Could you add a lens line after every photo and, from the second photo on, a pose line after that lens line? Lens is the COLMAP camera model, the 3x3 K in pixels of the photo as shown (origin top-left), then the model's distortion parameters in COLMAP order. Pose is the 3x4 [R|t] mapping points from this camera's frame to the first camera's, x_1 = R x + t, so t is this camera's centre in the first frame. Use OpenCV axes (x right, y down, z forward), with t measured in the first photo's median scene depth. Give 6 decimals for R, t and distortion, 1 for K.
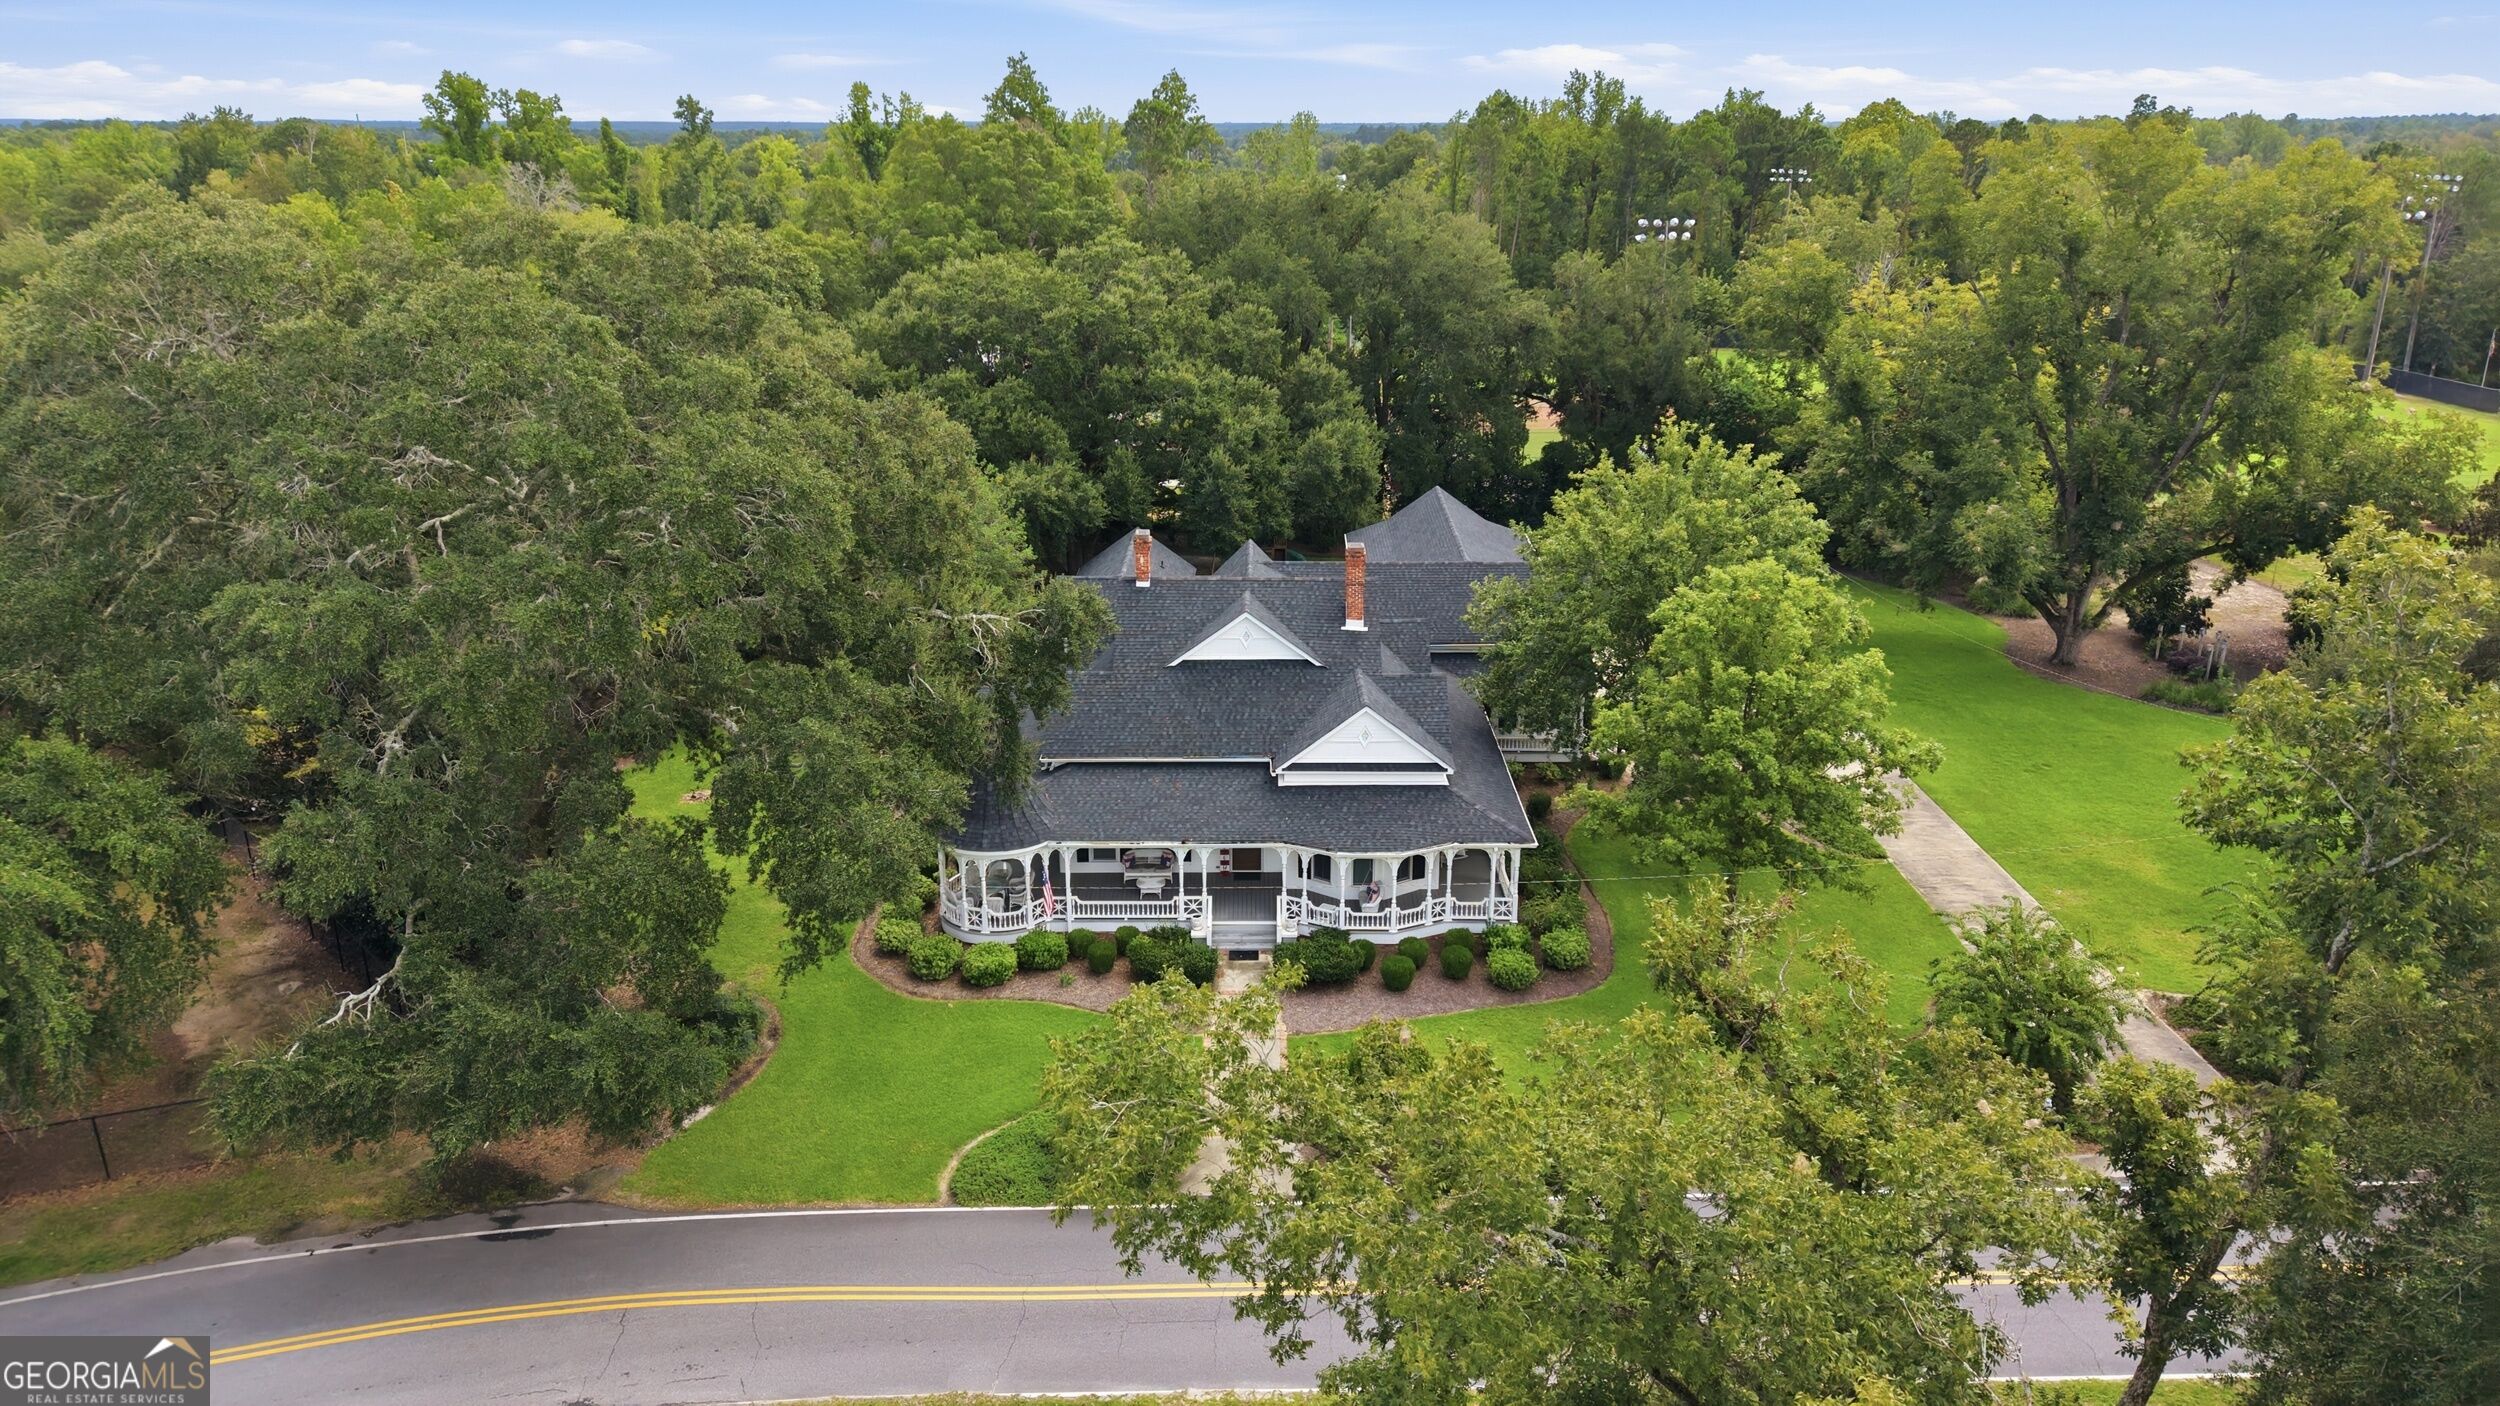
lens RADIAL K [[1723.3, 0, 1250.0], [0, 1723.3, 703.0], [0, 0, 1]] dist [0.016716, -0.001623]
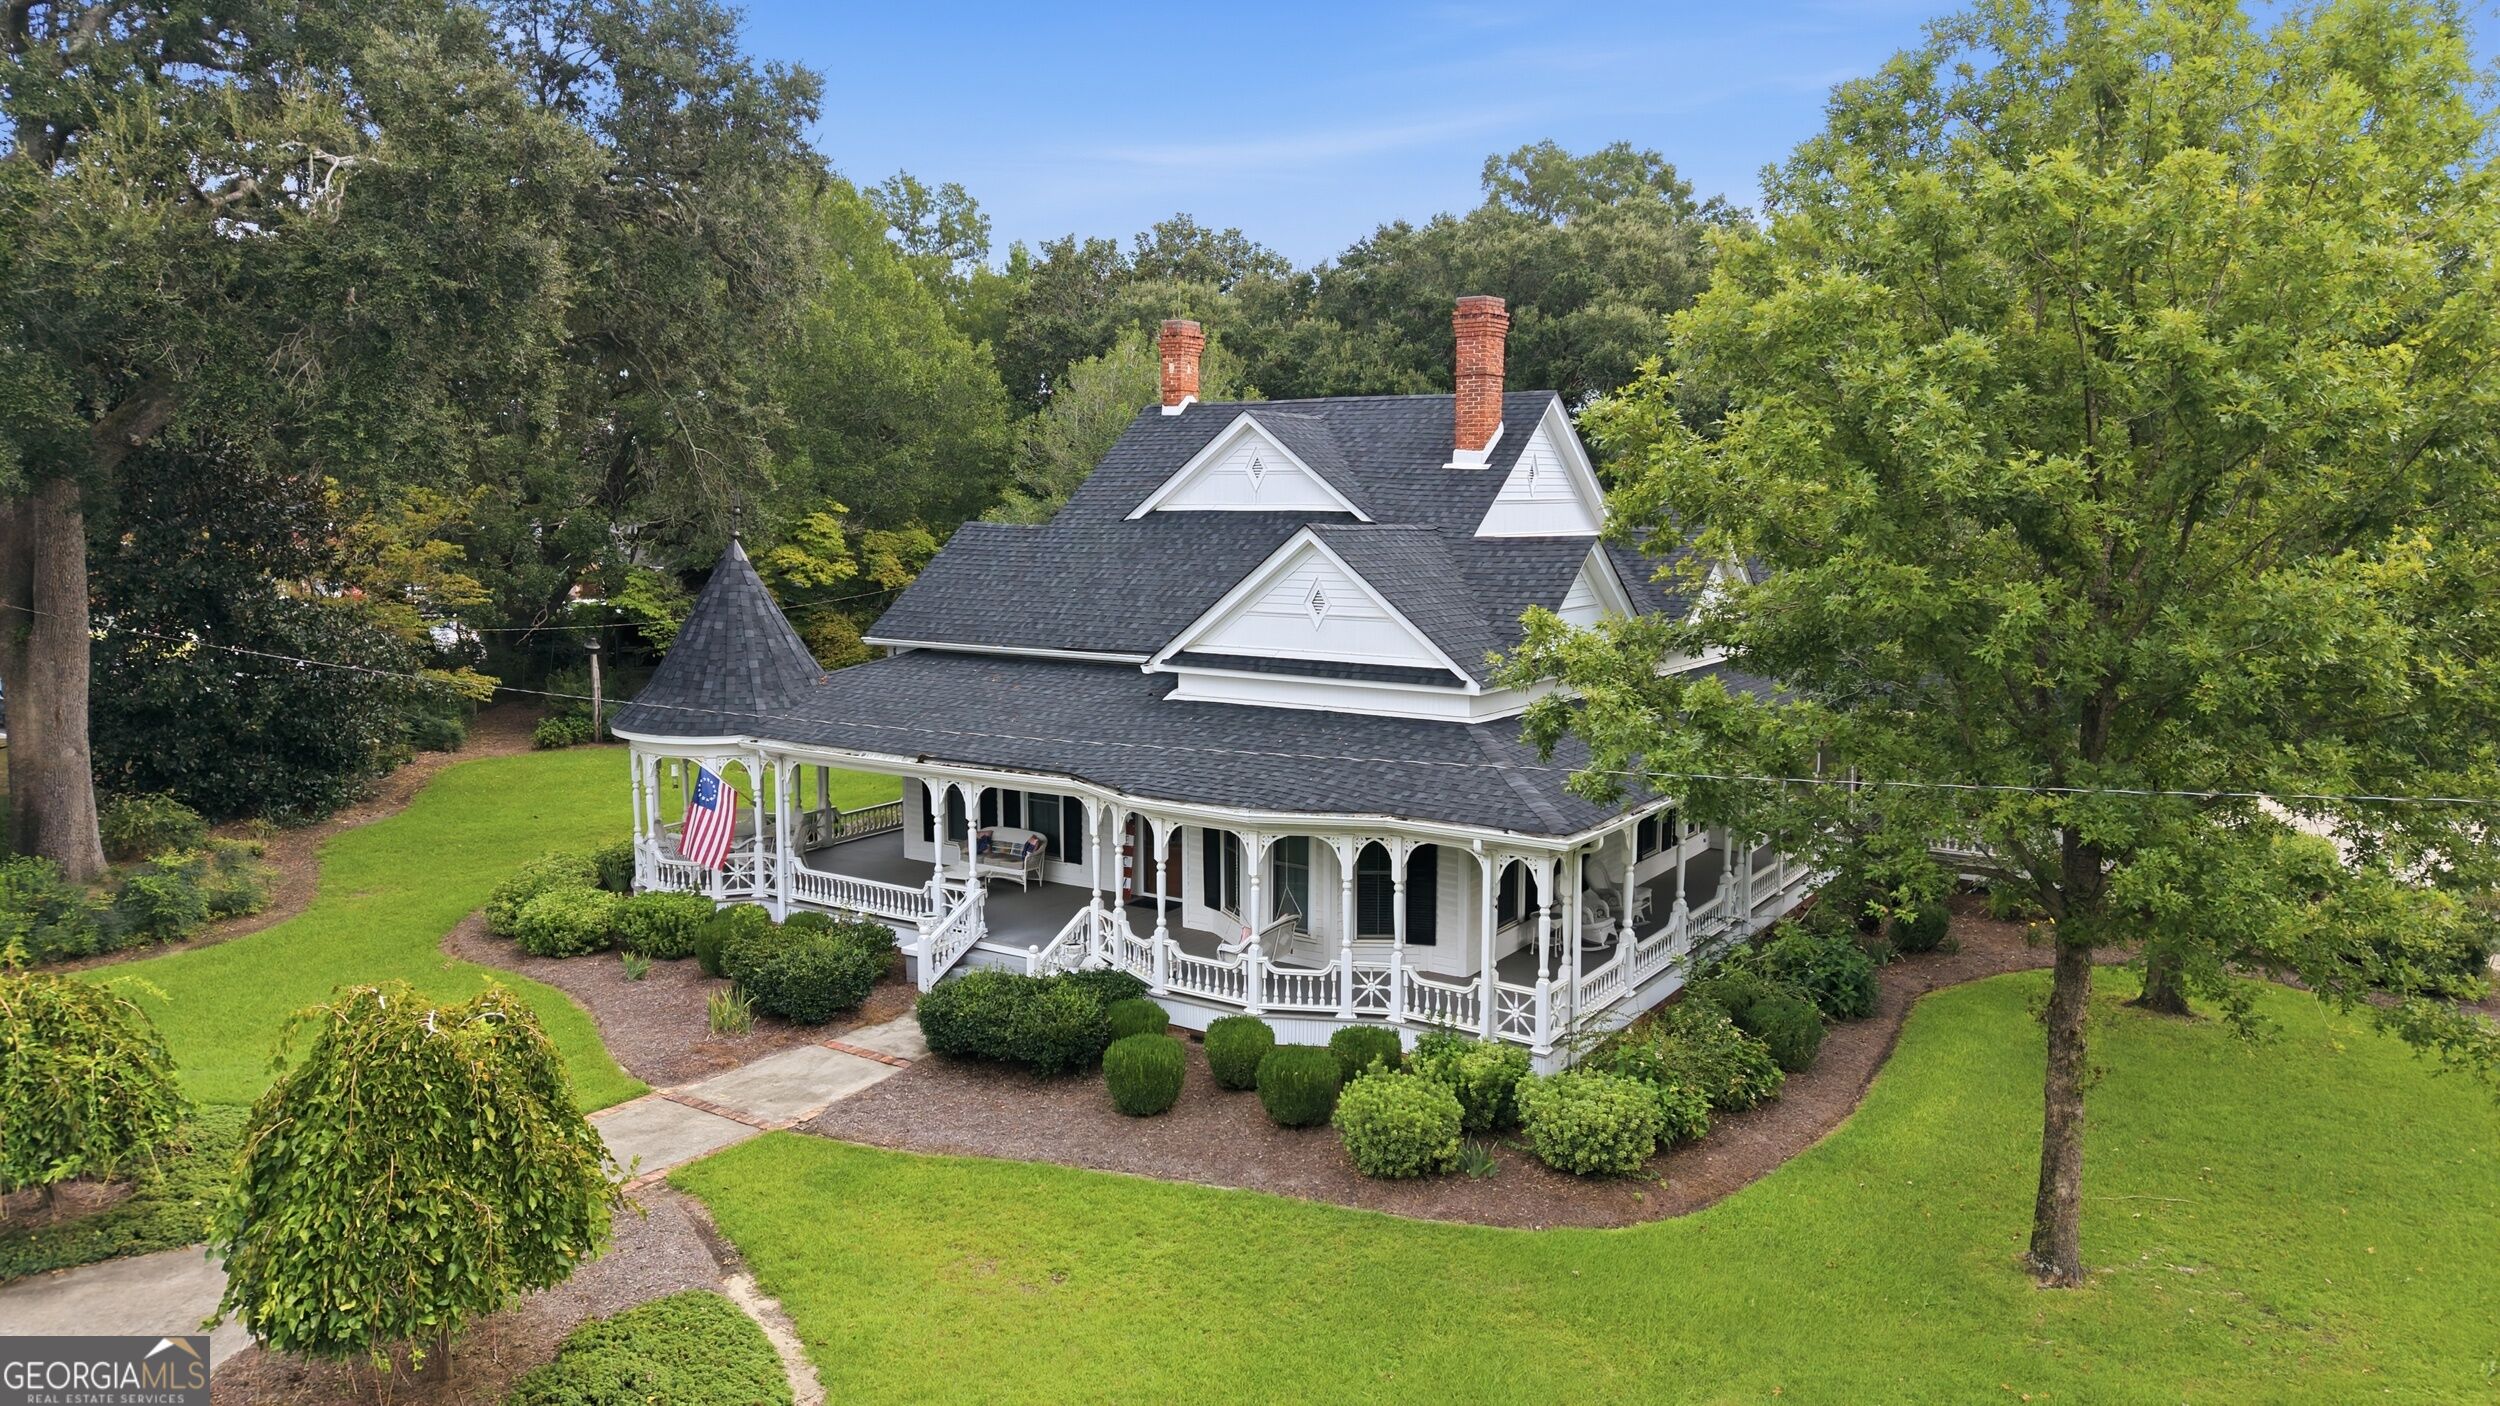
lens RADIAL K [[1723.3, 0, 1250.0], [0, 1723.3, 703.0], [0, 0, 1]] dist [0.016716, -0.001623]
pose [[0.827569, 0.069935, -0.556990, 0.317528], [-0.198672, 0.964481, -0.174087, 0.132385], [0.525032, 0.254727, 0.812069, 0.636528]]
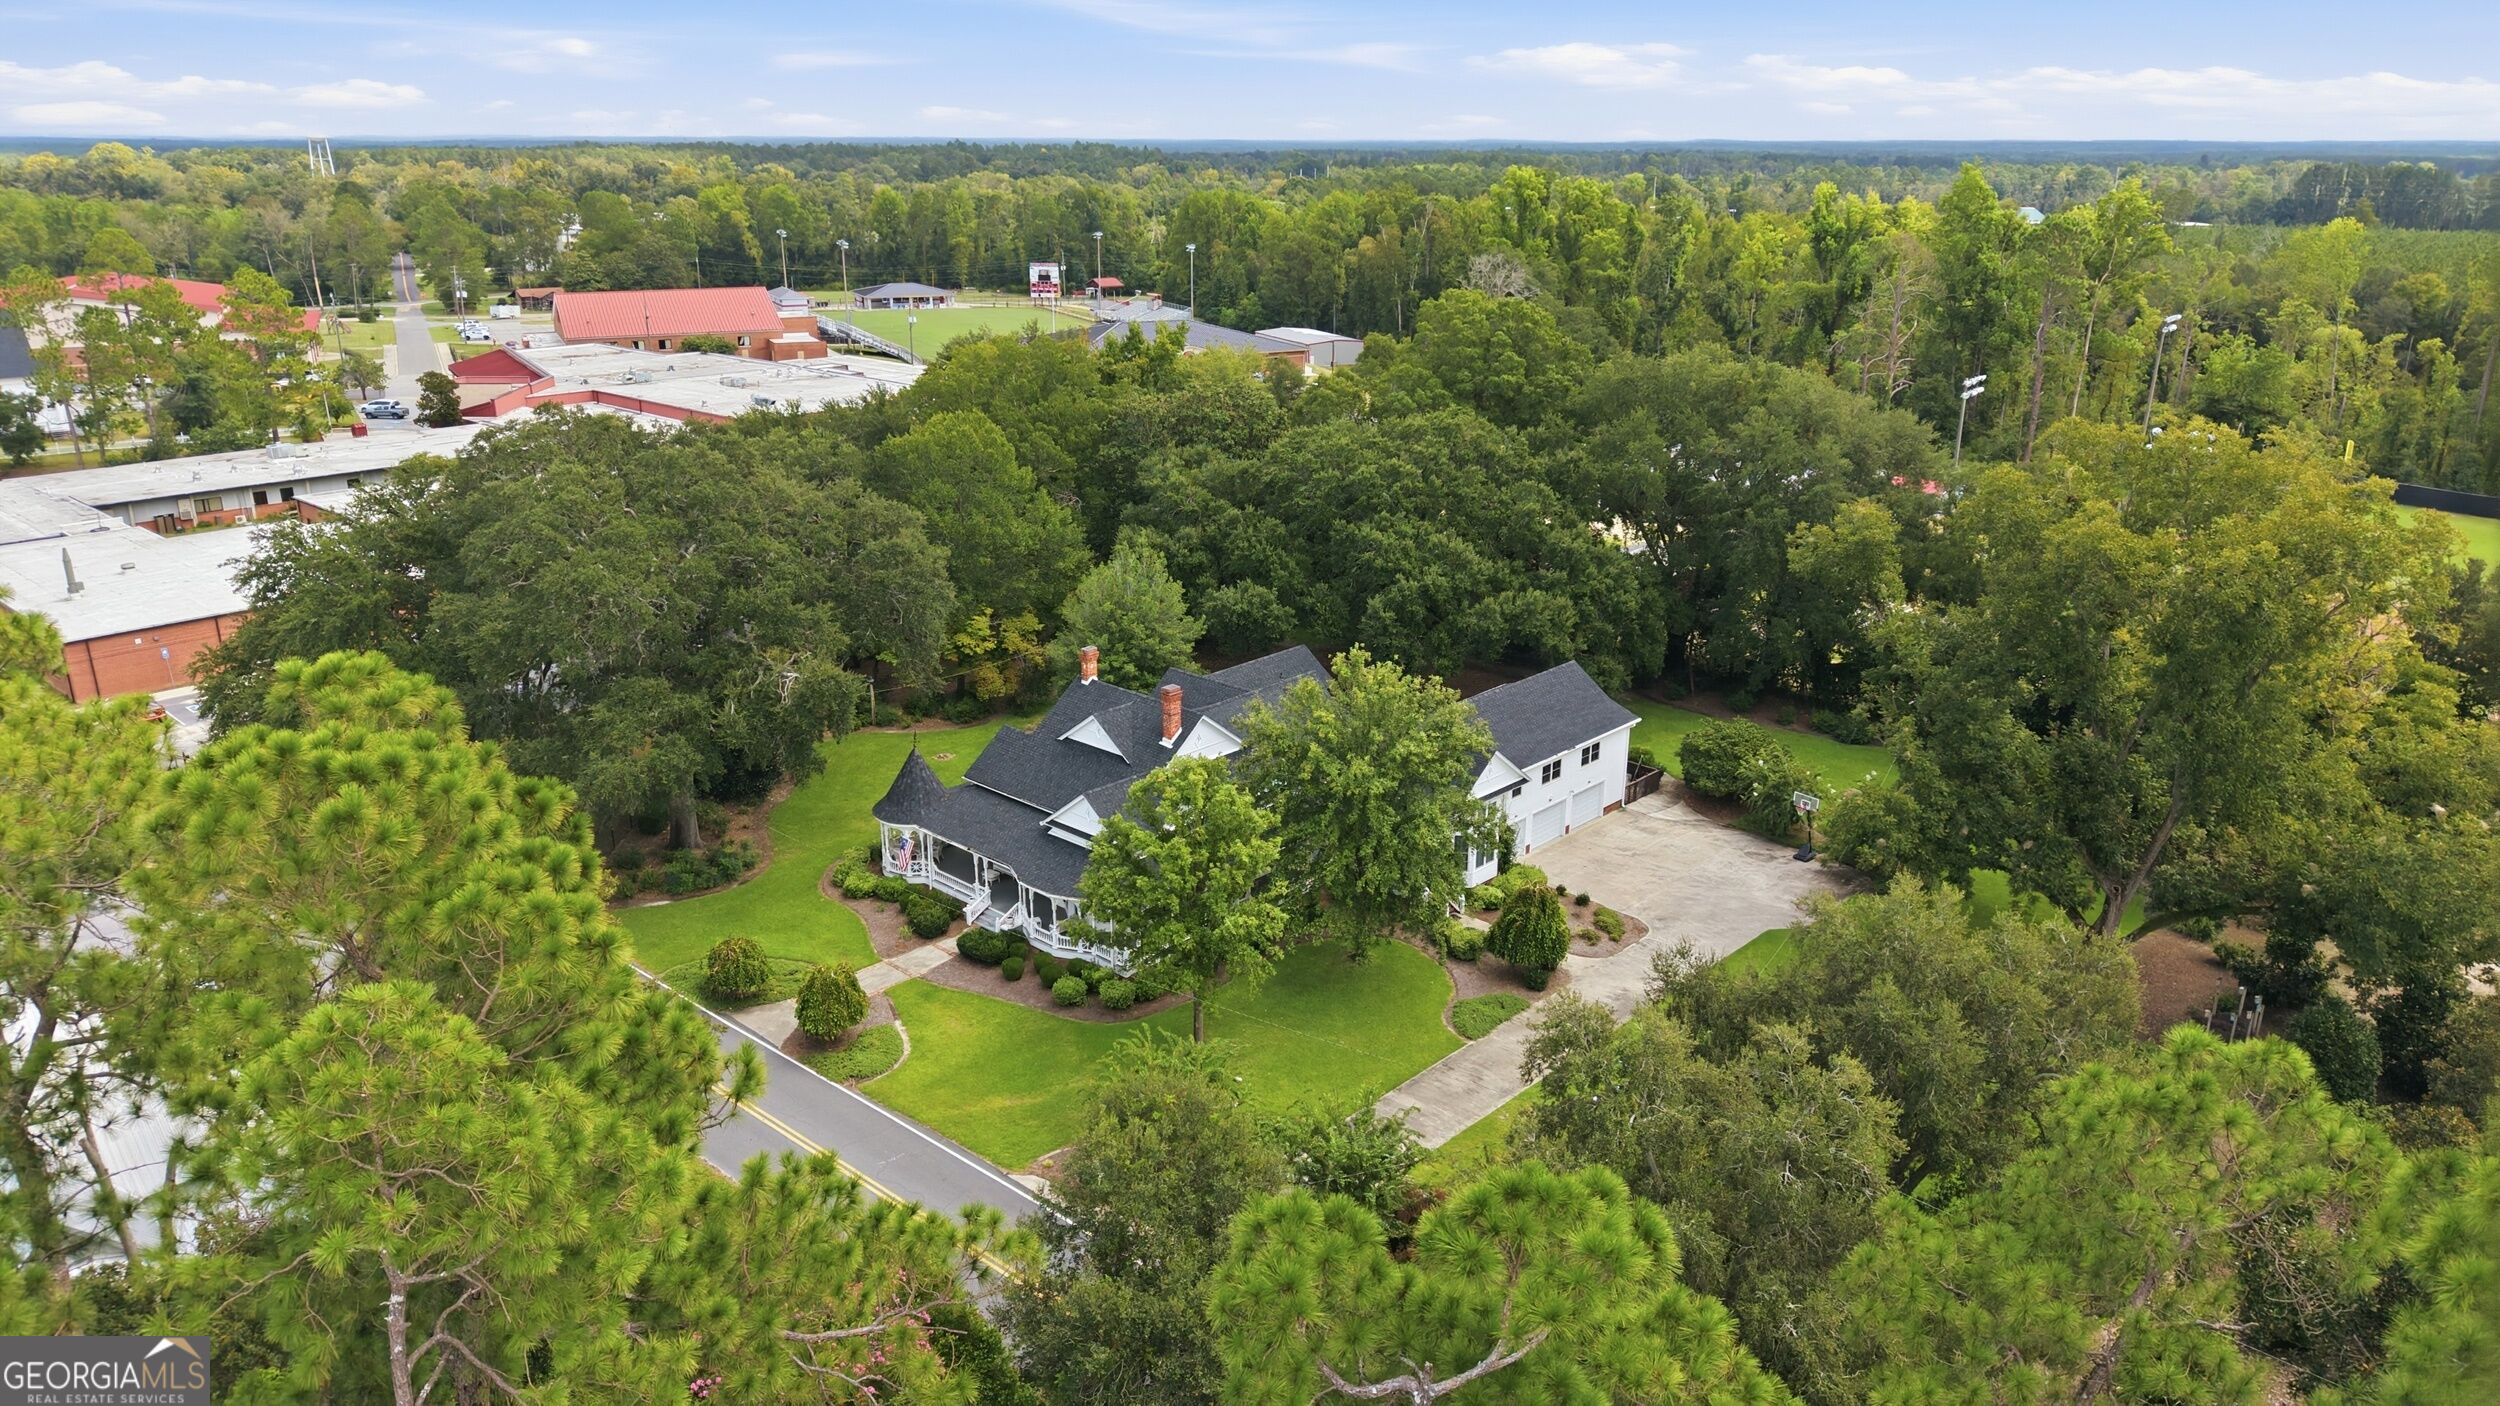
lens RADIAL K [[1723.3, 0, 1250.0], [0, 1723.3, 703.0], [0, 0, 1]] dist [0.016716, -0.001623]
pose [[0.728499, 0.212775, -0.651165, 1.101446], [-0.245019, 0.968592, 0.042379, -0.168986], [0.639730, 0.128674, 0.757752, -0.011236]]
